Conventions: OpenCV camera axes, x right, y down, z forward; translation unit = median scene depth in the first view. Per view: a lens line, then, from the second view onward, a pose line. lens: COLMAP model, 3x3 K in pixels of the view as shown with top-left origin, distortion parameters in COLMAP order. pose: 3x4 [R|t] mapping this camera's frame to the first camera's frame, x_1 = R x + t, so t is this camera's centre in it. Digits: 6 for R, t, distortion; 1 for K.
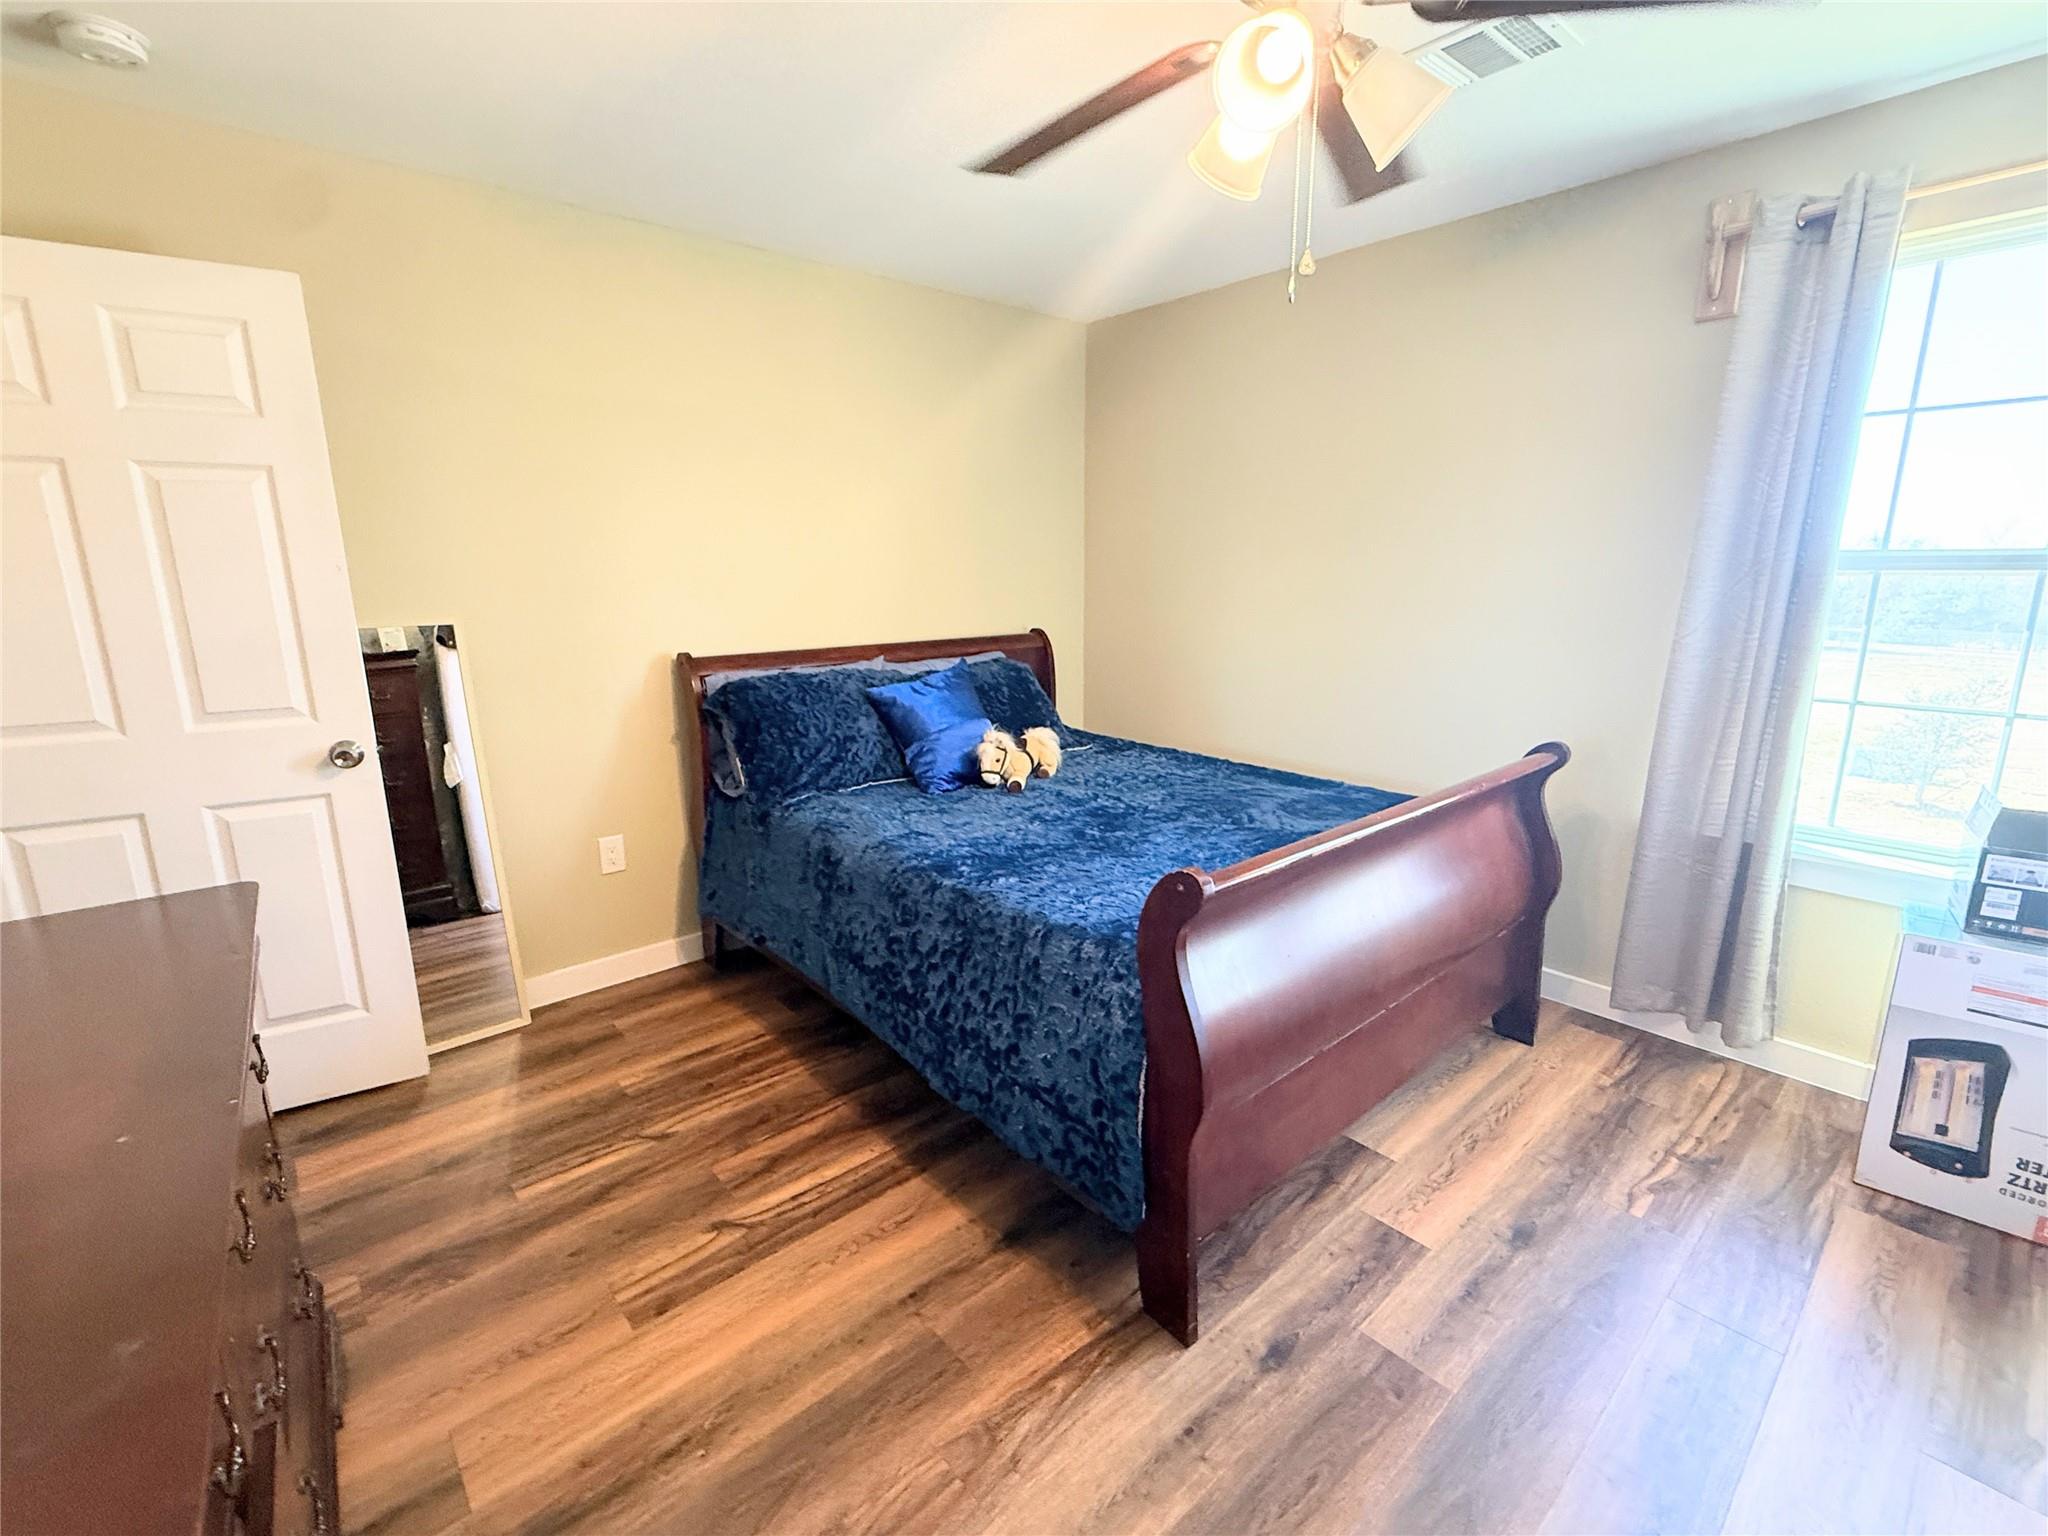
lens RADIAL K [[892.7, 0, 1030.2], [0, 892.7, 765.8], [0, 0, 1]] dist [-0.004566, -0.000612]
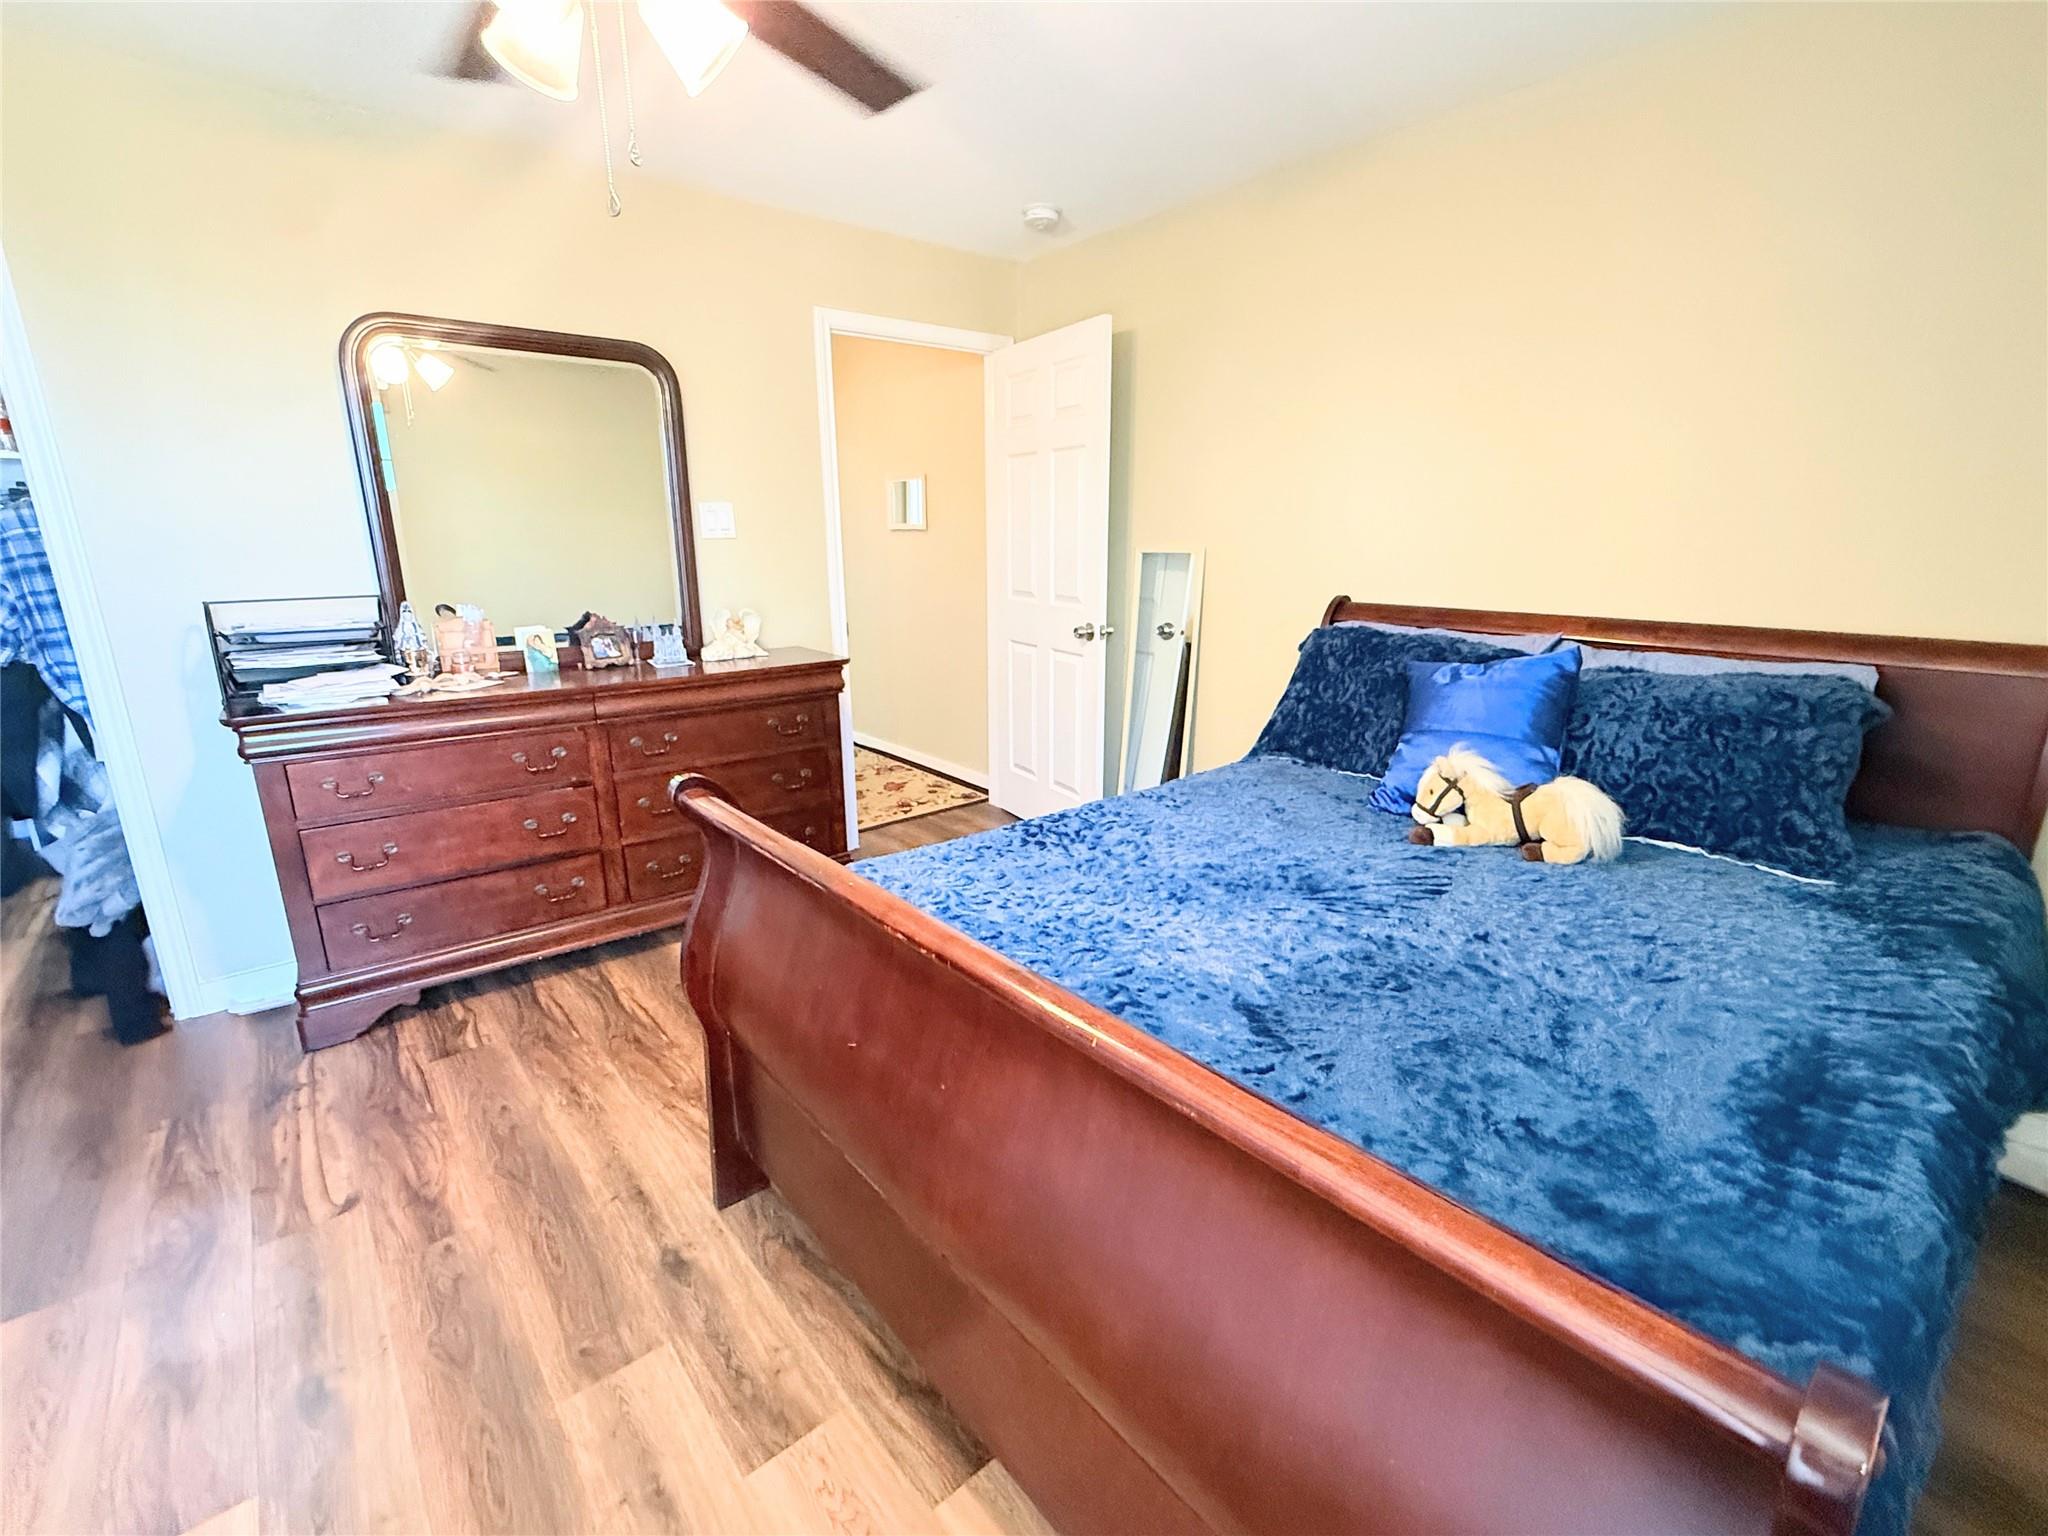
lens RADIAL K [[892.7, 0, 1018.3], [0, 892.7, 771.2], [0, 0, 1]] dist [-0.004566, -0.000612]
pose [[-0.016591, 0.267841, -0.963320, 0.878564], [-0.216160, 0.939708, 0.264999, -0.188728], [0.976217, 0.212628, 0.042306, 0.962822]]
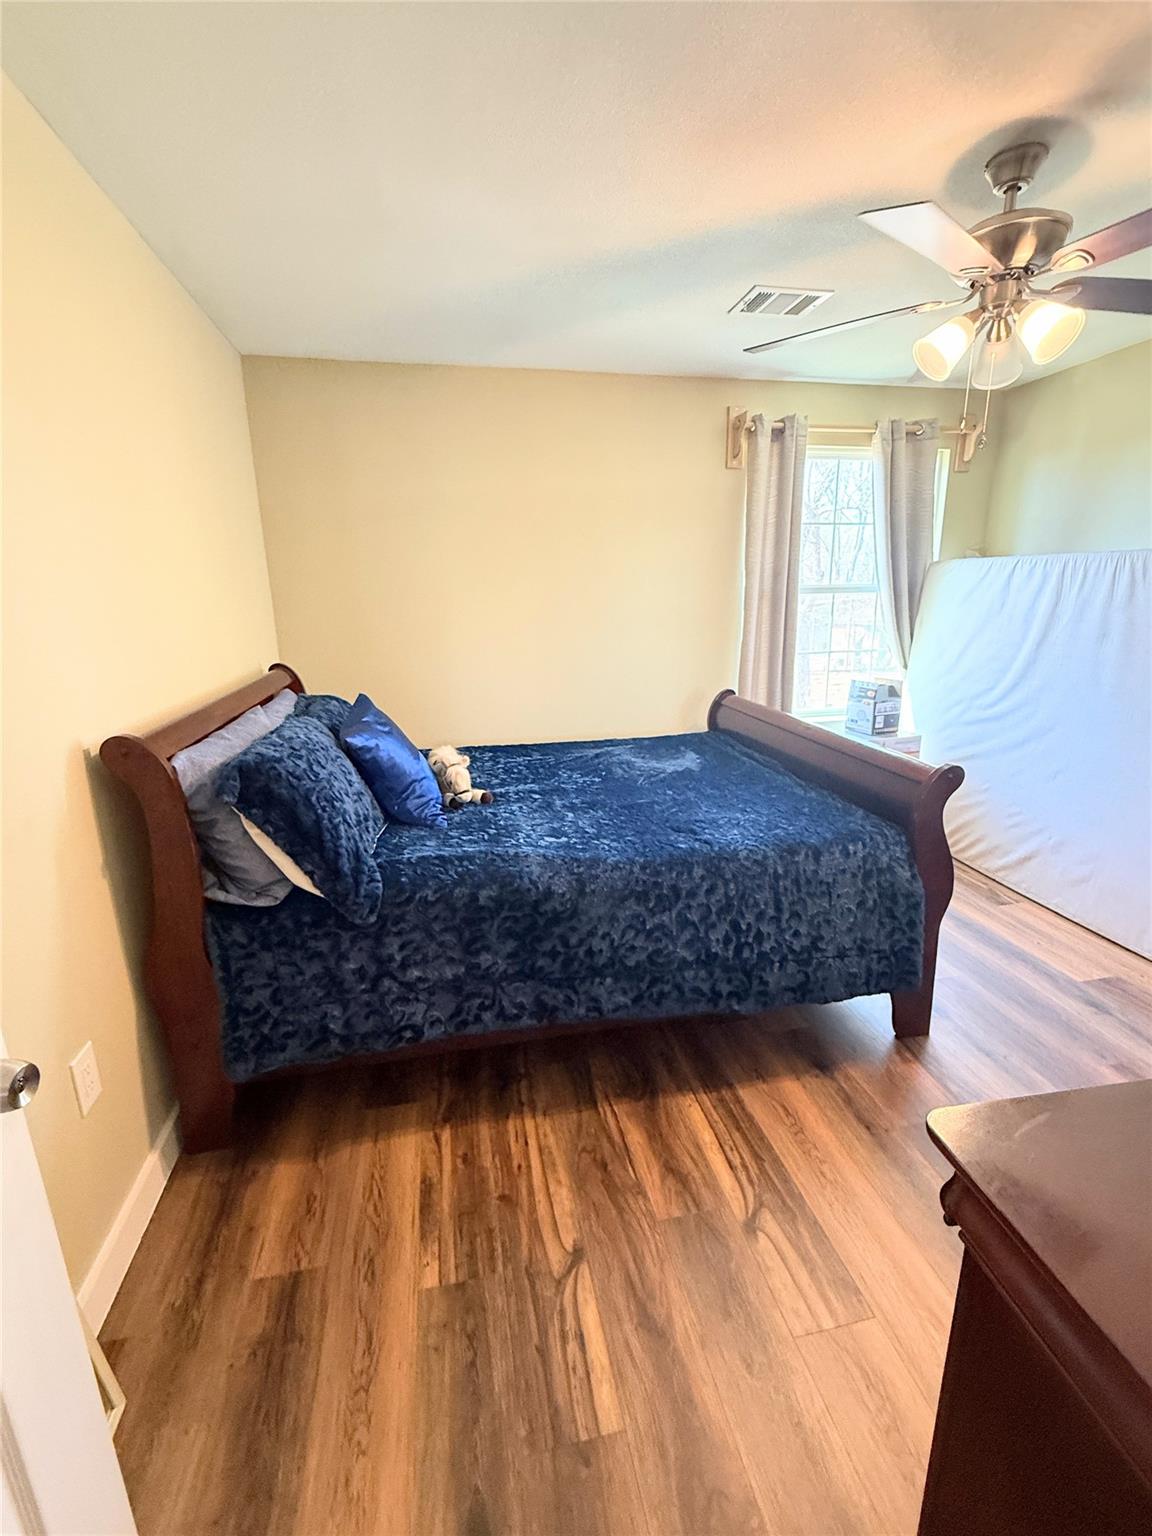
lens RADIAL K [[669.5, 0, 577.9], [0, 669.5, 764.8], [0, 0, 1]] dist [-0.004566, -0.000612]
pose [[0.499967, -0.220860, 0.837409, -0.936089], [0.201866, 0.970021, 0.135313, -0.153201], [-0.842190, 0.101392, 0.529563, 0.659618]]
